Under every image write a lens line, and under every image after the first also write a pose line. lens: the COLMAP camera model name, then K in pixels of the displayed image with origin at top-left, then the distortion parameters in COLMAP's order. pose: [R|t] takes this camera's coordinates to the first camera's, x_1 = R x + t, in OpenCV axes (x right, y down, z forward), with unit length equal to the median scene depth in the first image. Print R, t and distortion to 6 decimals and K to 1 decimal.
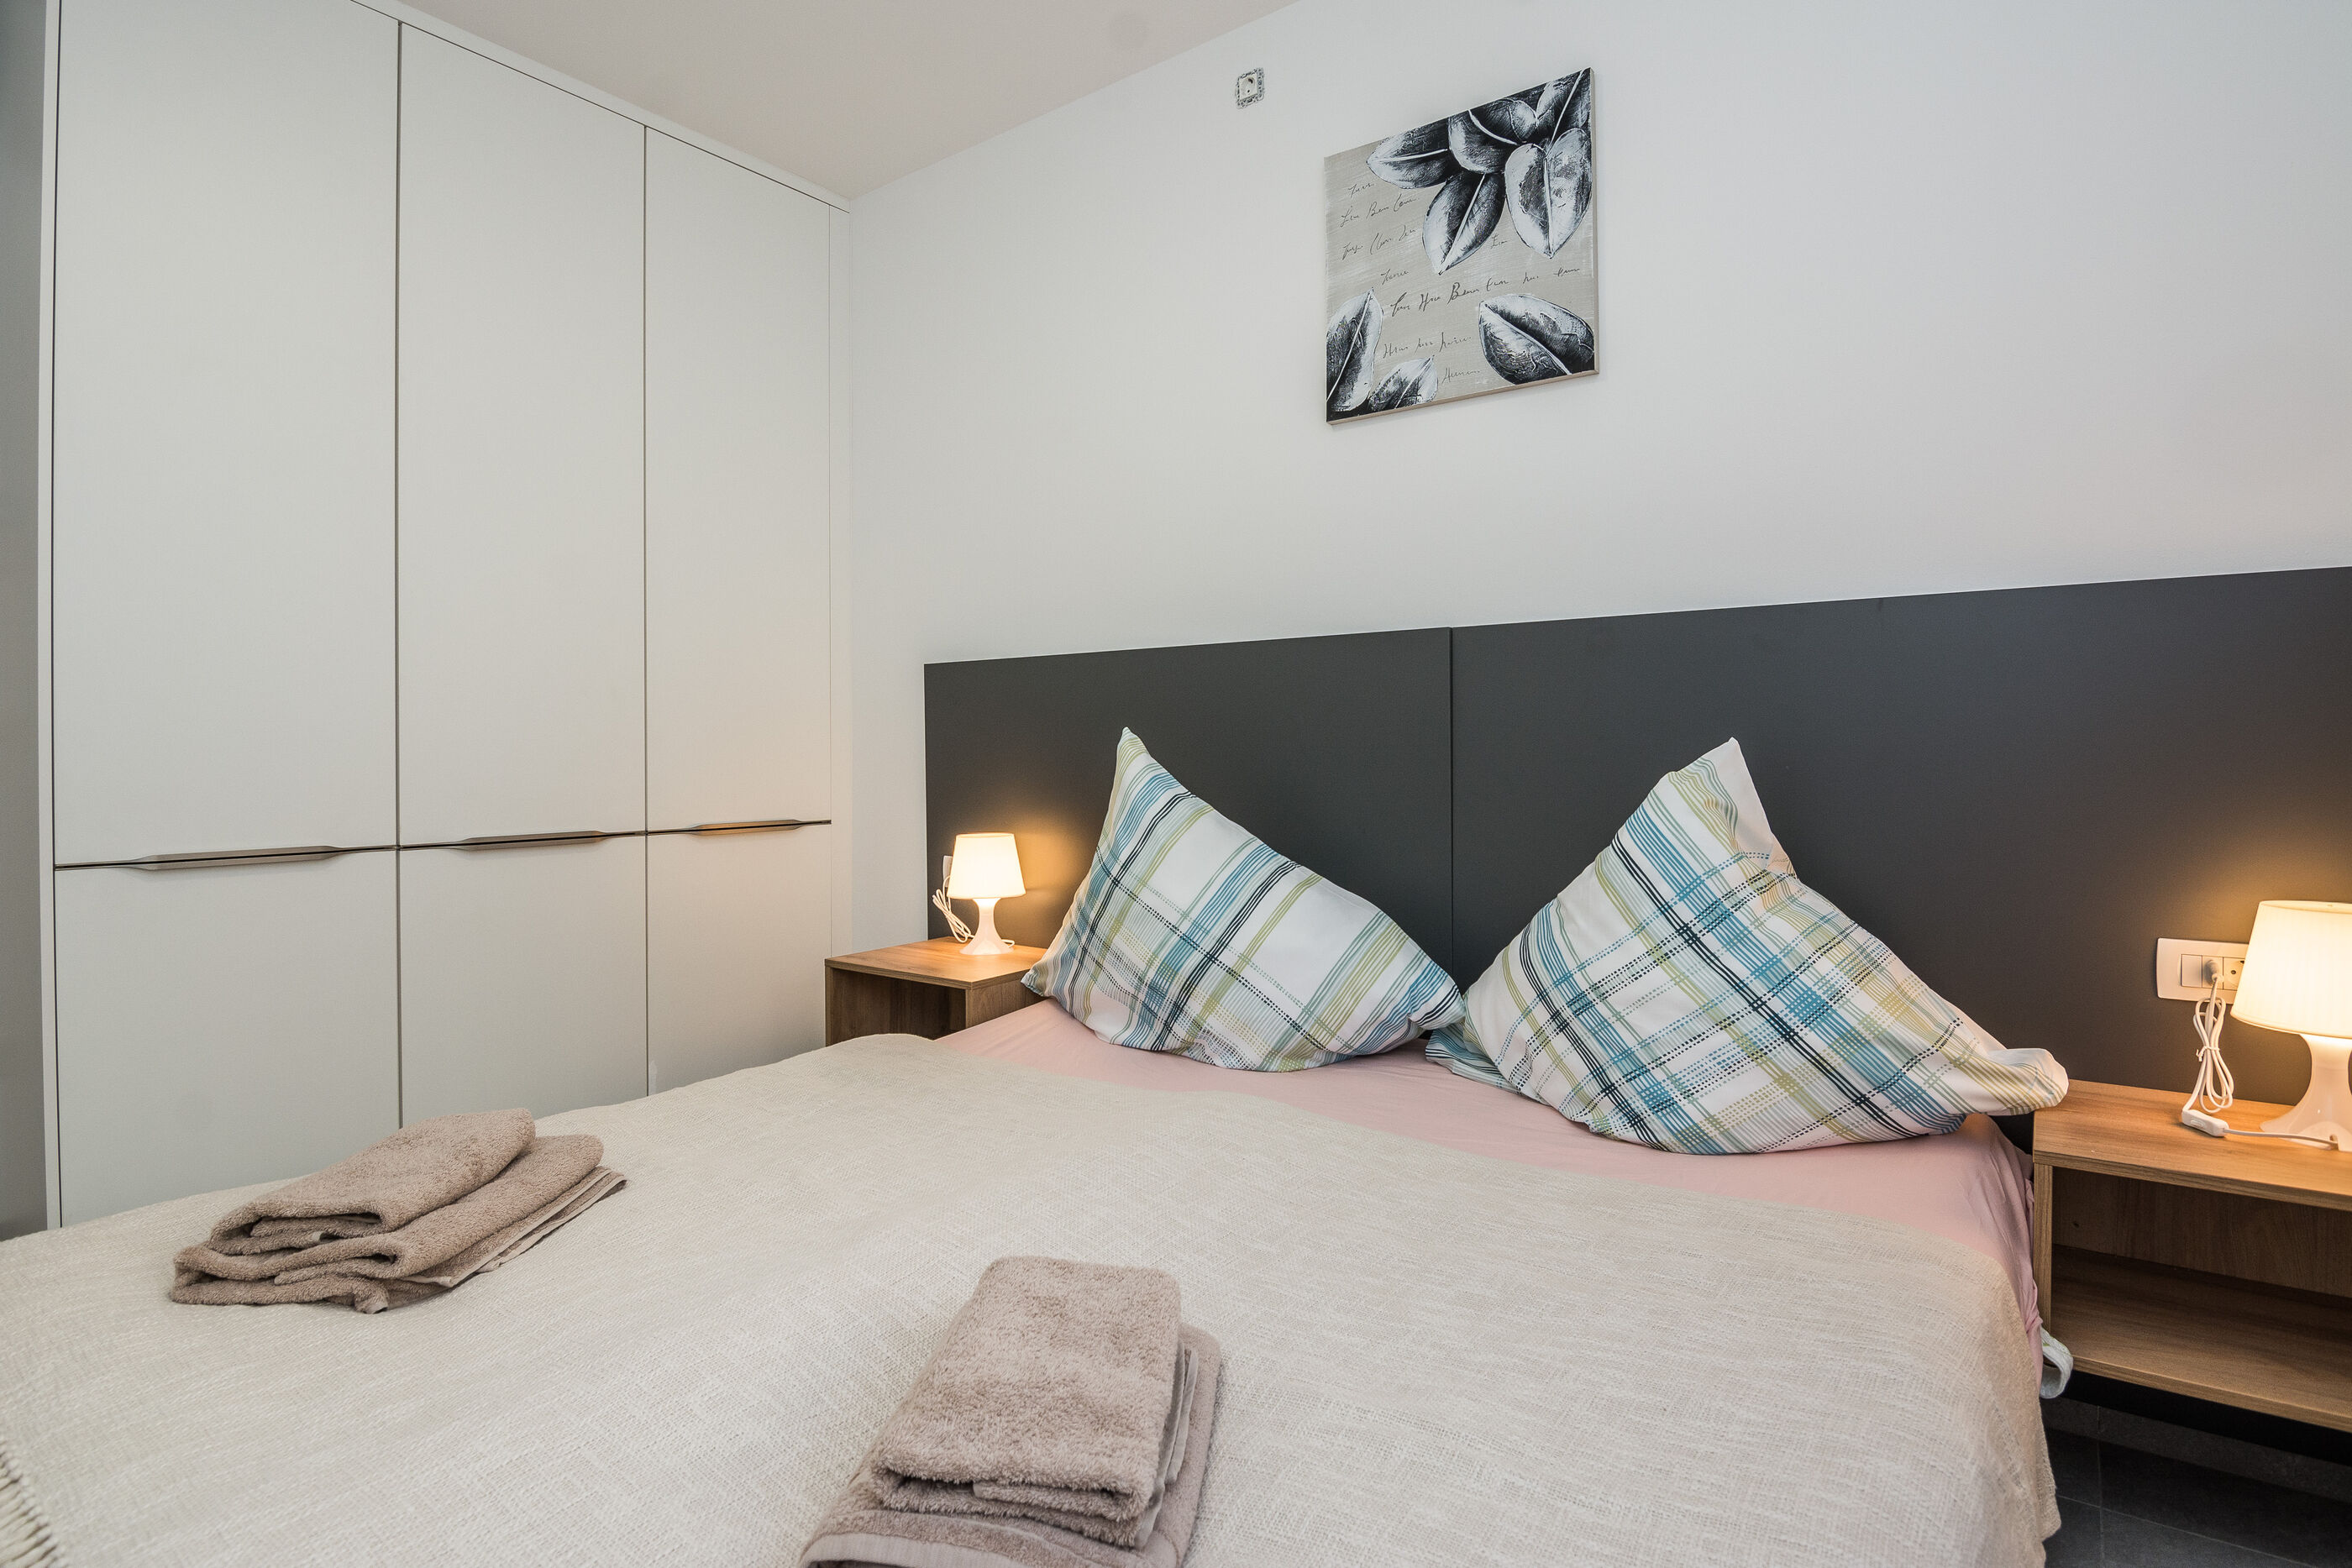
lens RADIAL K [[1221.0, 0, 1171.9], [0, 1221.0, 753.1], [0, 0, 1]] dist [0.000663, -0.023709]
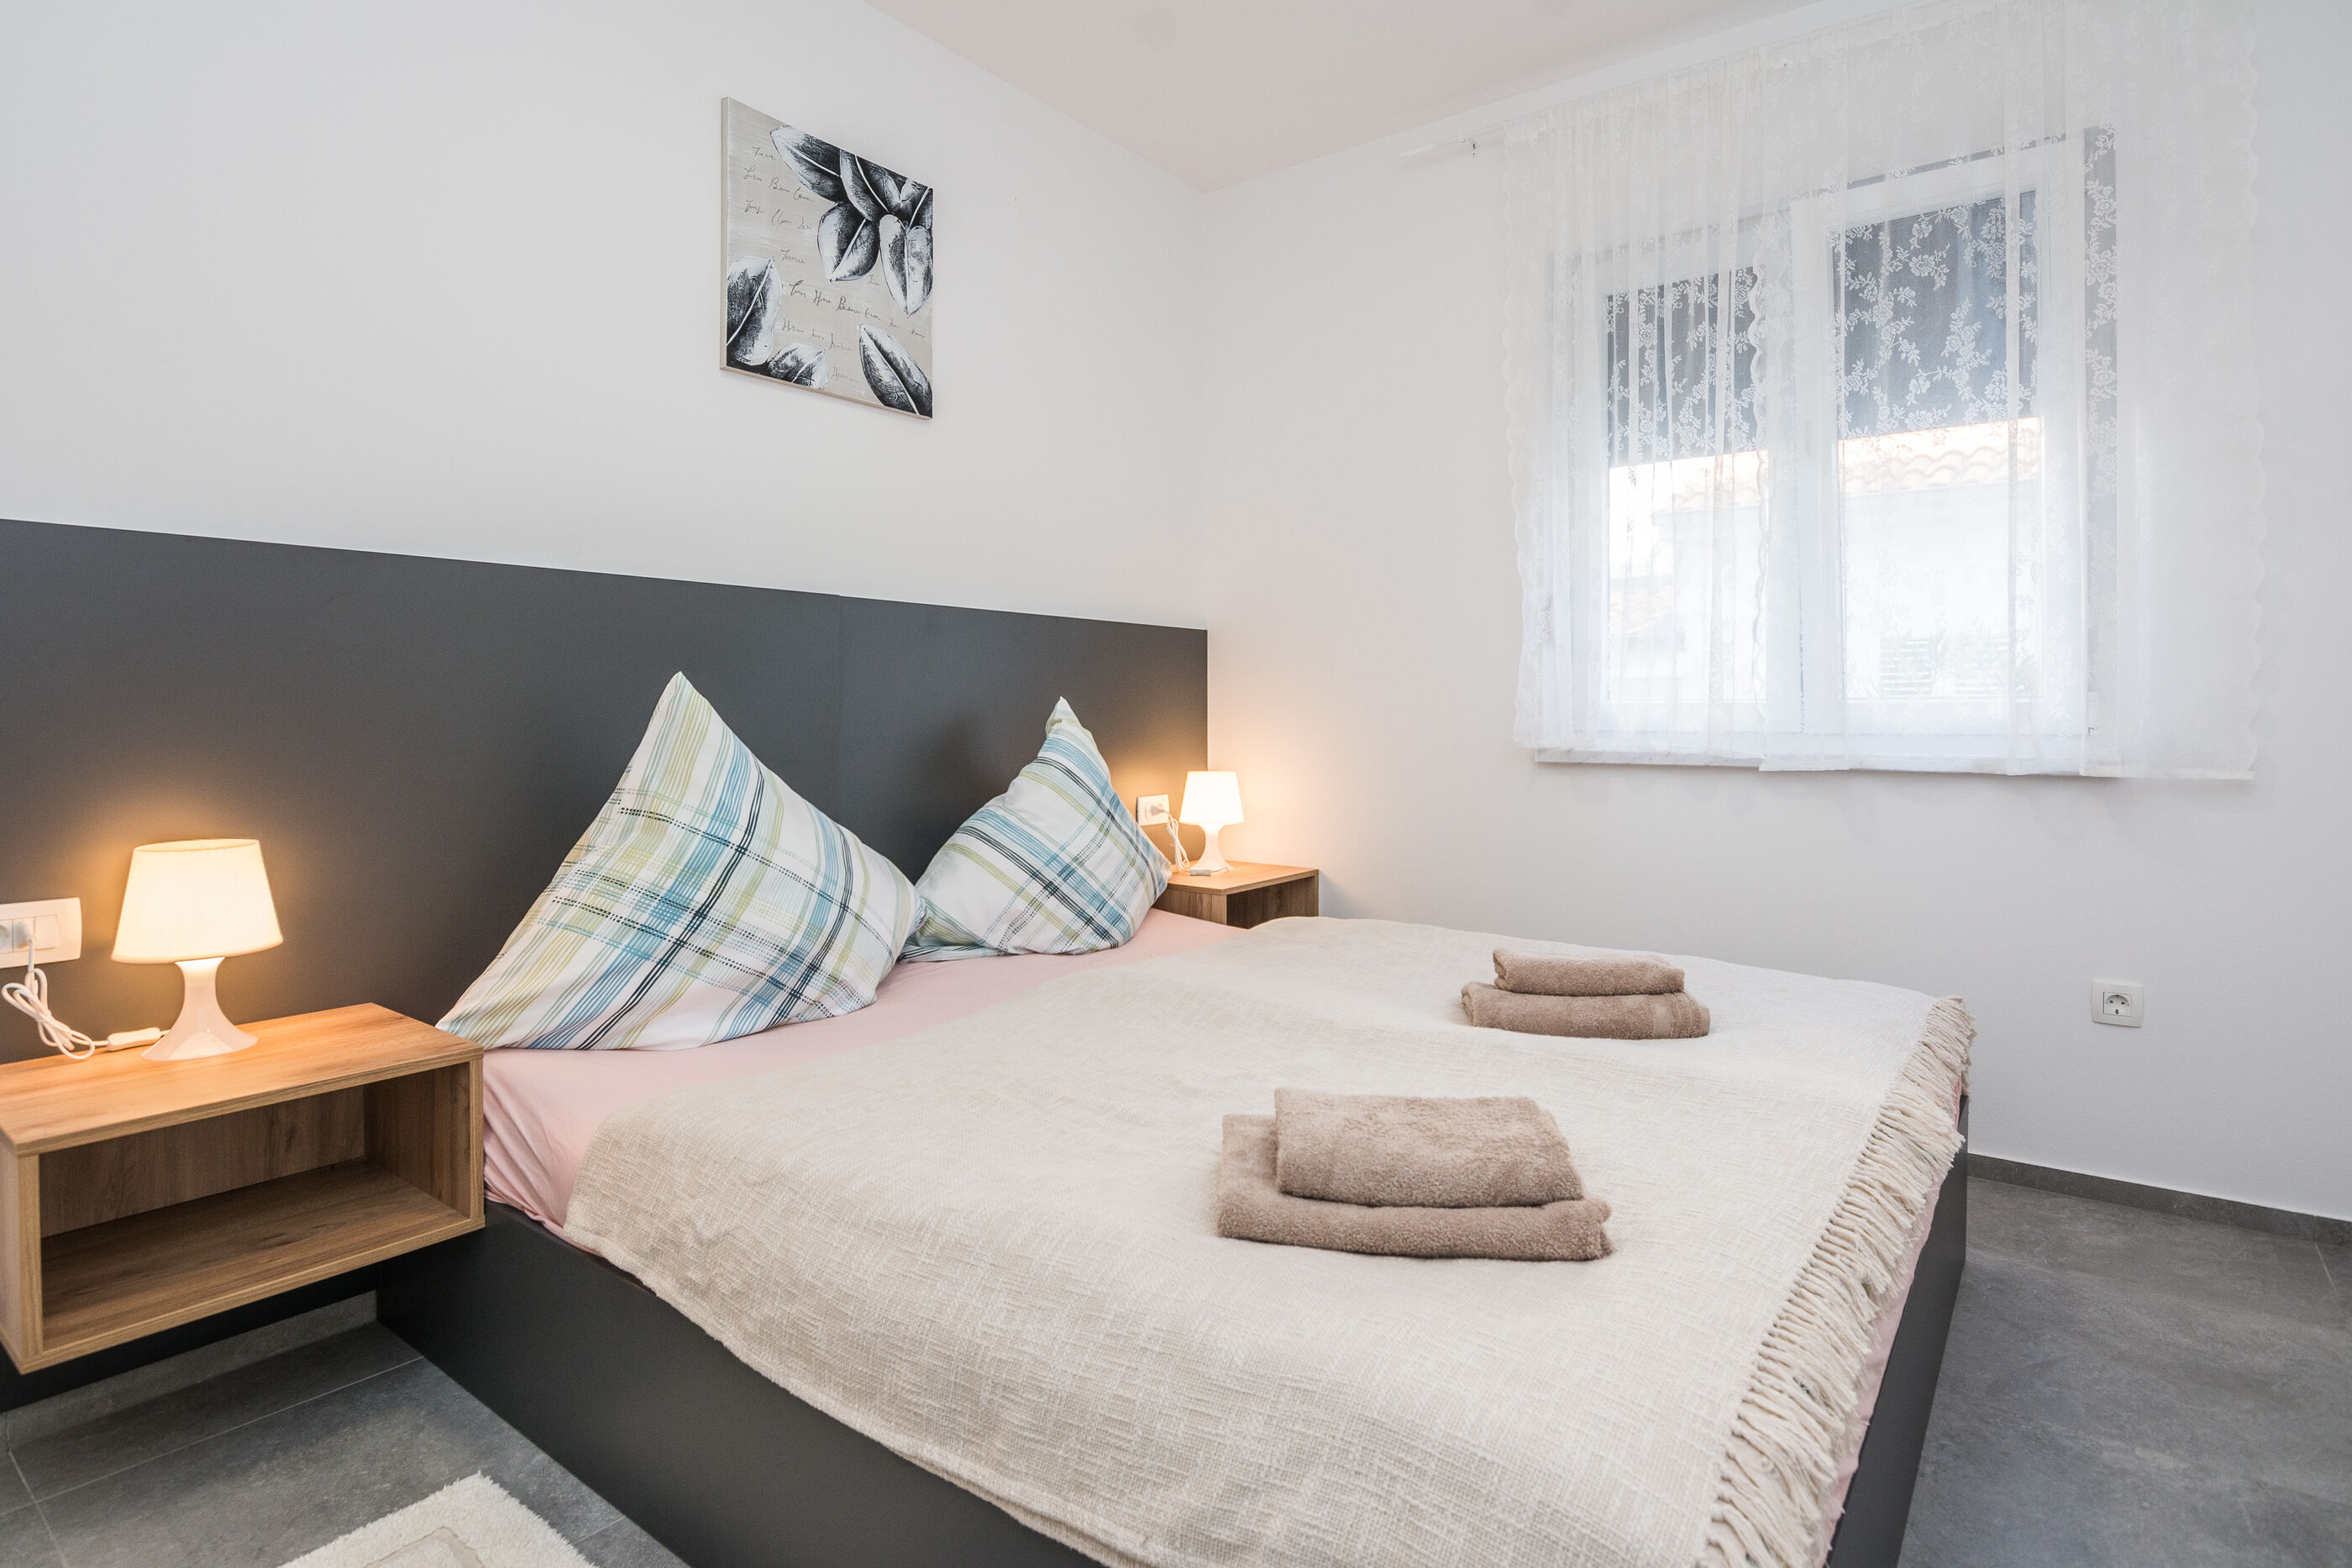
lens RADIAL K [[1207.9, 0, 1153.7], [0, 1207.9, 726.0], [0, 0, 1]] dist [-0.013825, -0.006271]
pose [[-0.003752, -0.010197, 0.999941, -0.937027], [-0.000980, 0.999948, 0.010194, 0.008106], [-0.999992, -0.000941, -0.003762, 0.733054]]
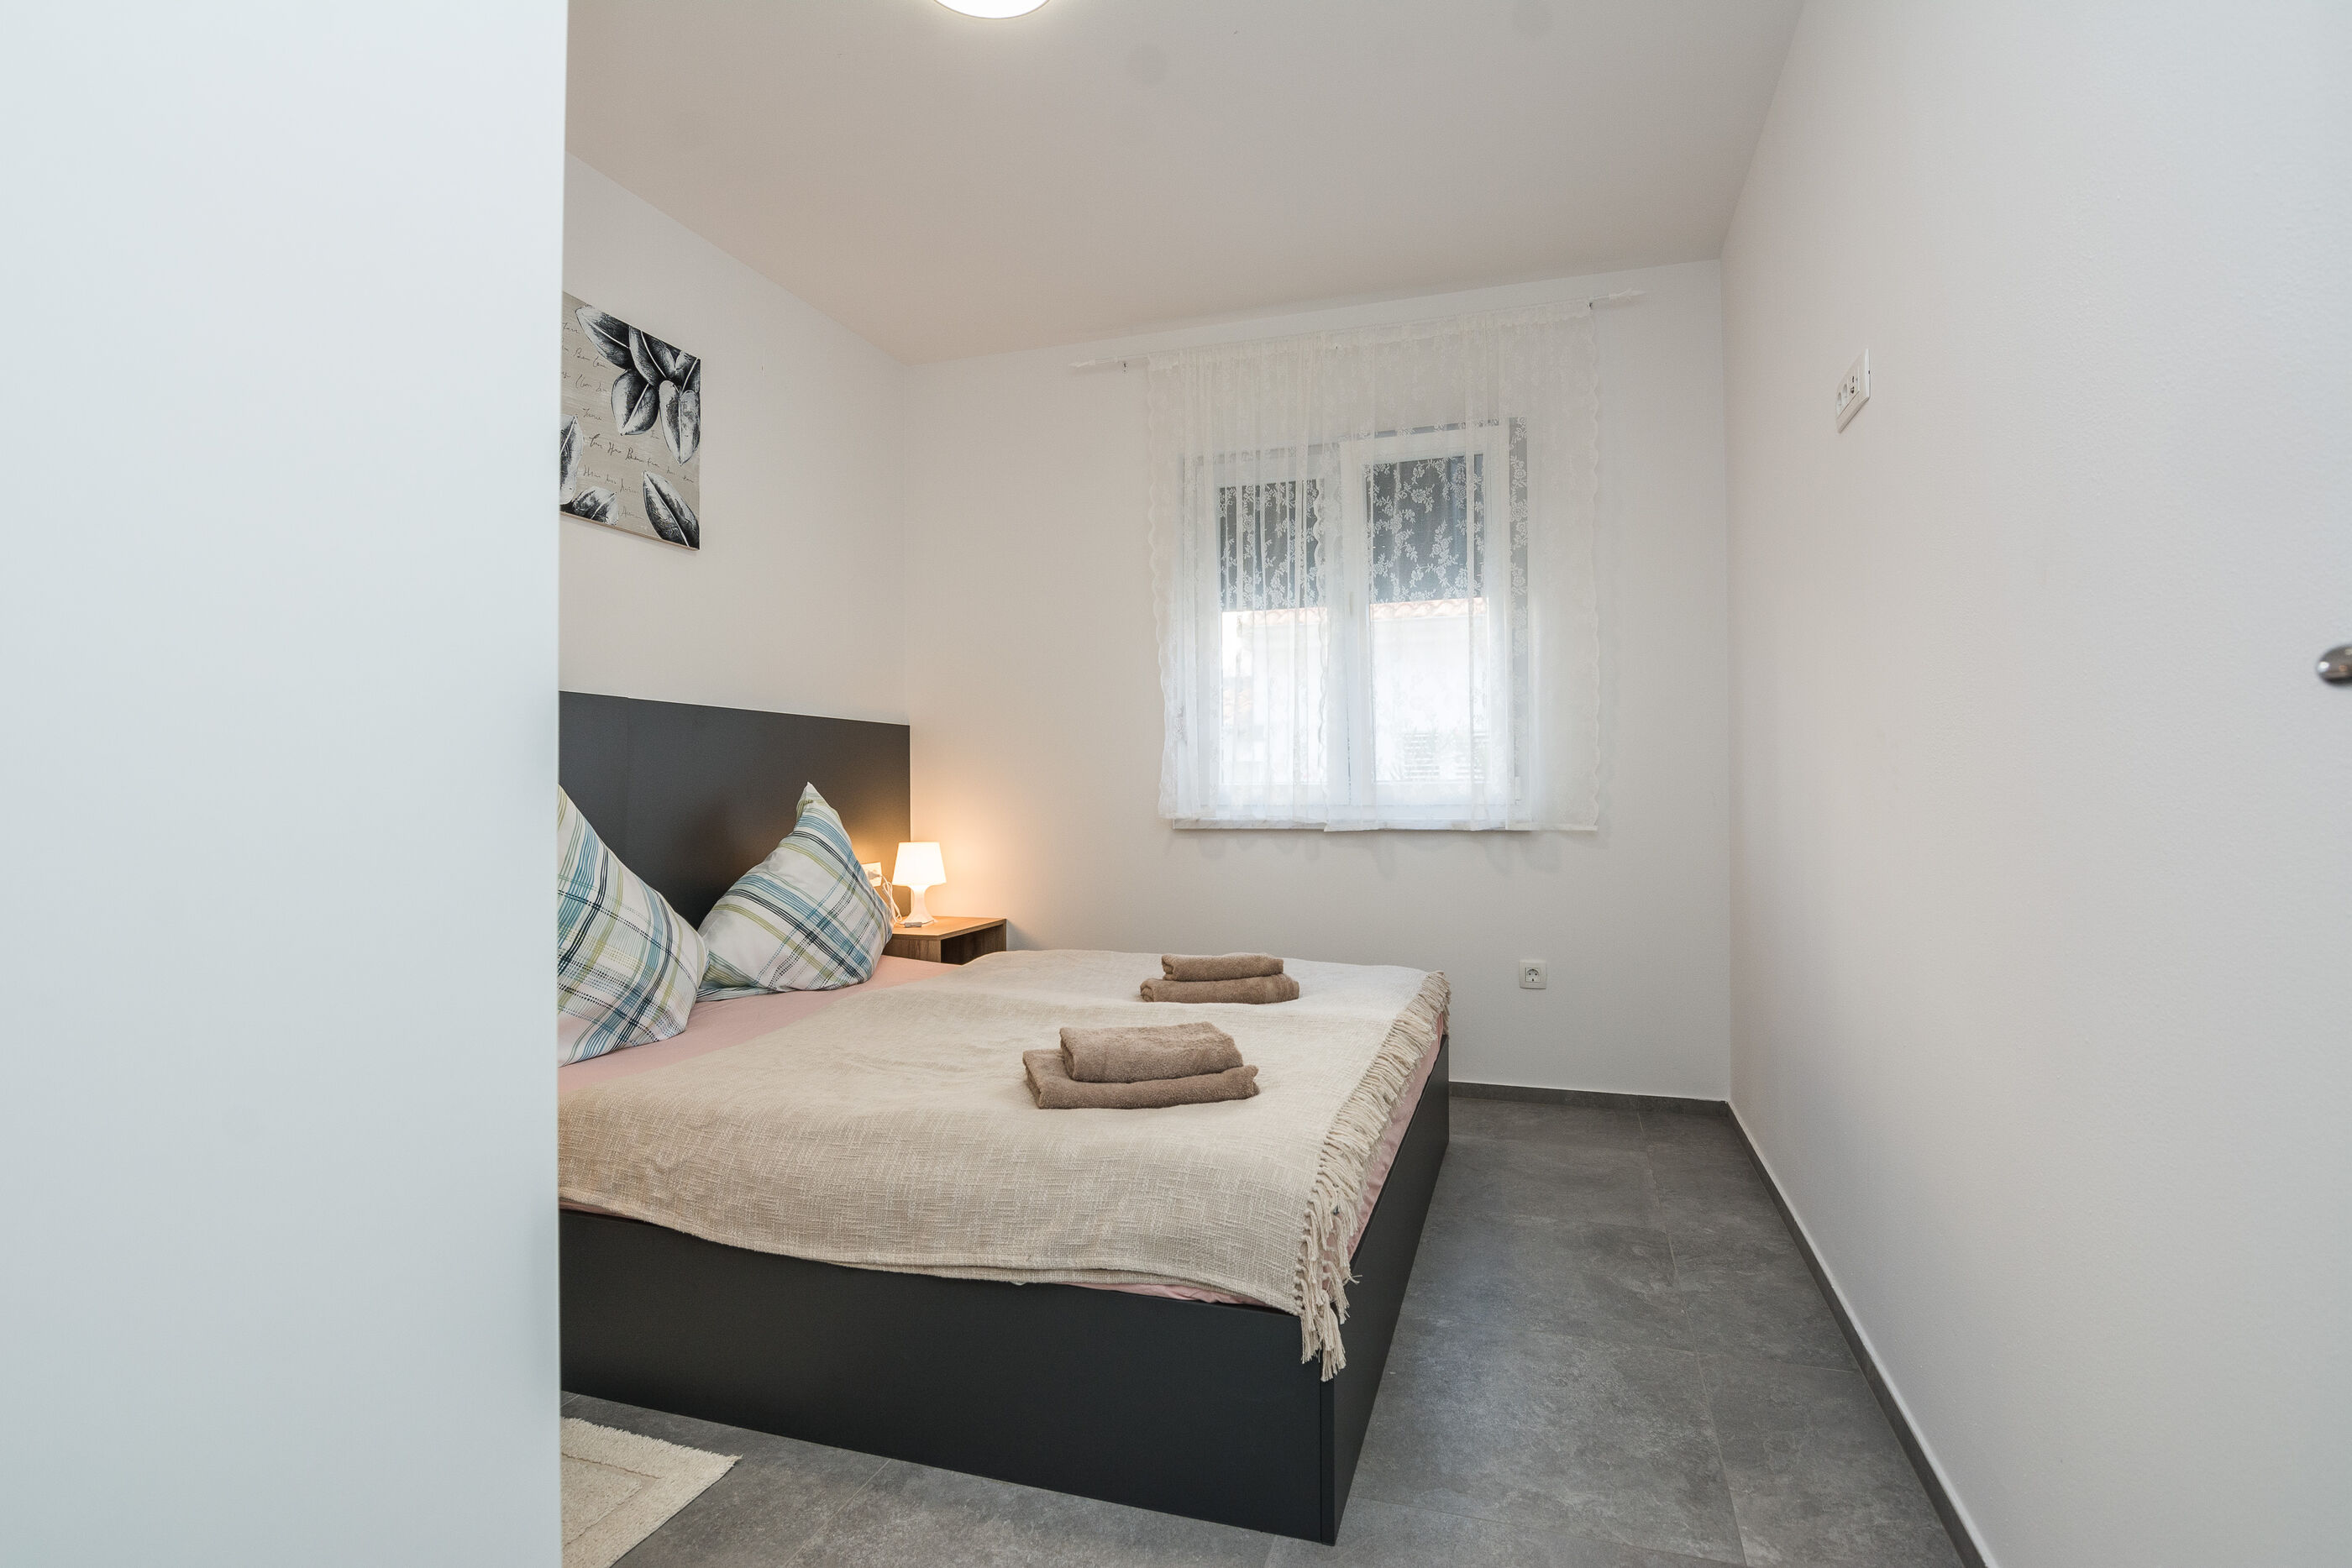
lens RADIAL K [[1161.8, 0, 1194.7], [0, 1161.8, 780.6], [0, 0, 1]] dist [-0.015519, -0.001060]
pose [[-0.355876, 0.010915, 0.934469, -1.244059], [0.005460, 0.999939, -0.009601, 0.005712], [-0.934517, 0.001685, -0.355914, 0.897614]]
